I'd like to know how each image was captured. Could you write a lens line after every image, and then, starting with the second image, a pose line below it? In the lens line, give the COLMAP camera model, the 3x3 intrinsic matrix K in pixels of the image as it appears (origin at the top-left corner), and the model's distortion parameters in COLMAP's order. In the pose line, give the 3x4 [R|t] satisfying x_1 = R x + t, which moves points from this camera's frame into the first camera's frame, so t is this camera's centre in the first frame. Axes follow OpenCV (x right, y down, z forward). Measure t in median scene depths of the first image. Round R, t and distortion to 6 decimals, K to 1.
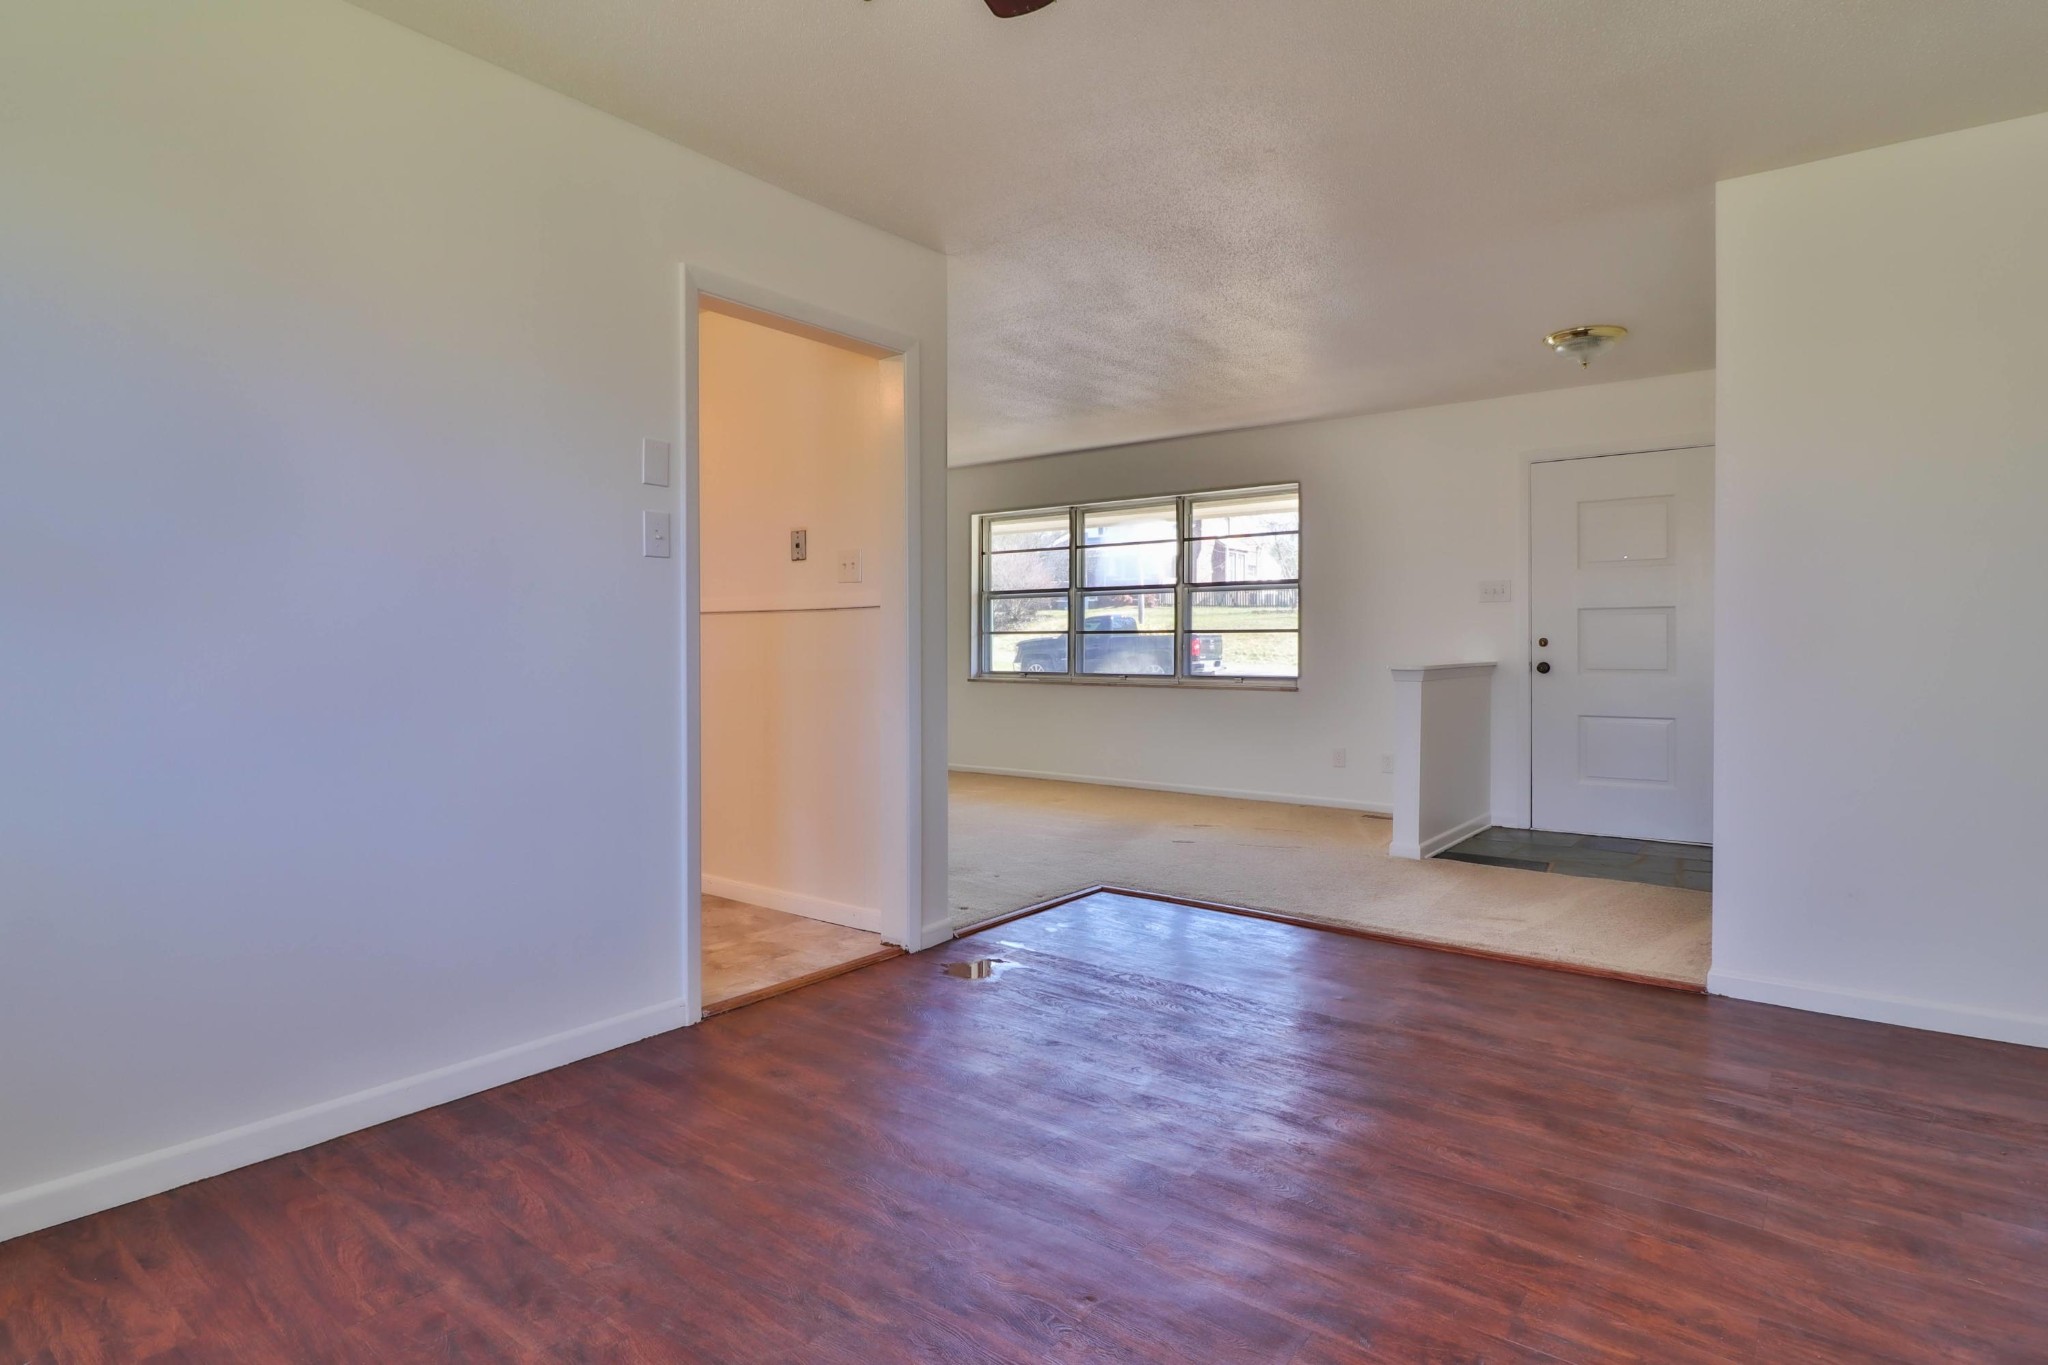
lens RADIAL K [[1041.6, 0, 1026.1], [0, 1041.6, 670.1], [0, 0, 1]] dist [-0.002046, -0.009588]
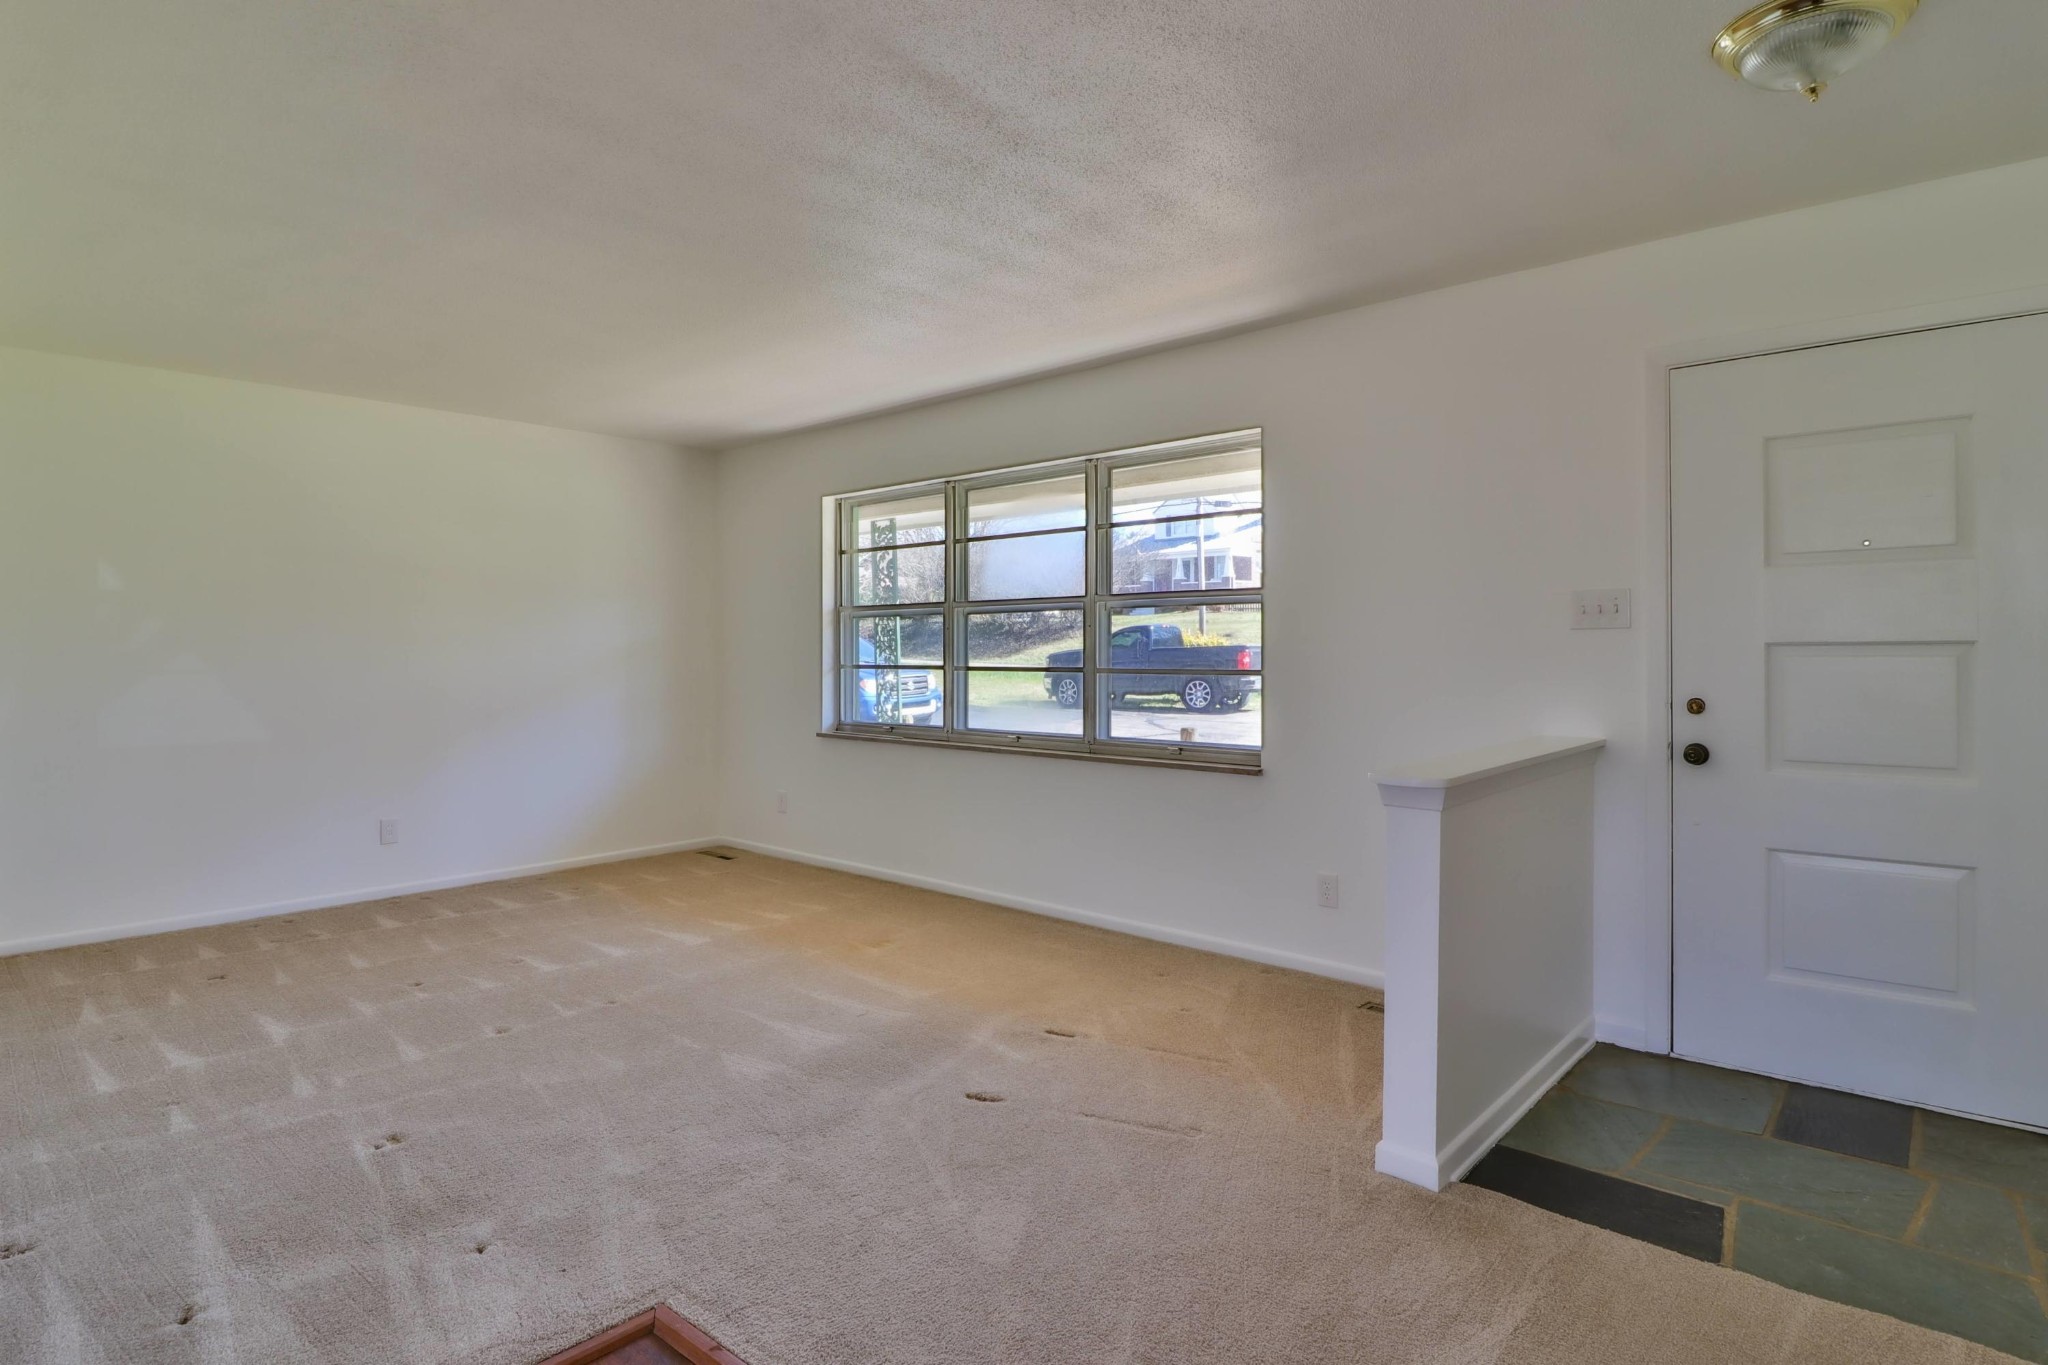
lens RADIAL K [[1041.6, 0, 1022.3], [0, 1041.6, 669.1], [0, 0, 1]] dist [-0.002046, -0.009588]
pose [[0.996646, -0.001917, -0.081812, 0.195386], [0.001460, 0.999983, -0.005652, -0.041992], [0.081821, 0.005513, 0.996632, 0.436831]]
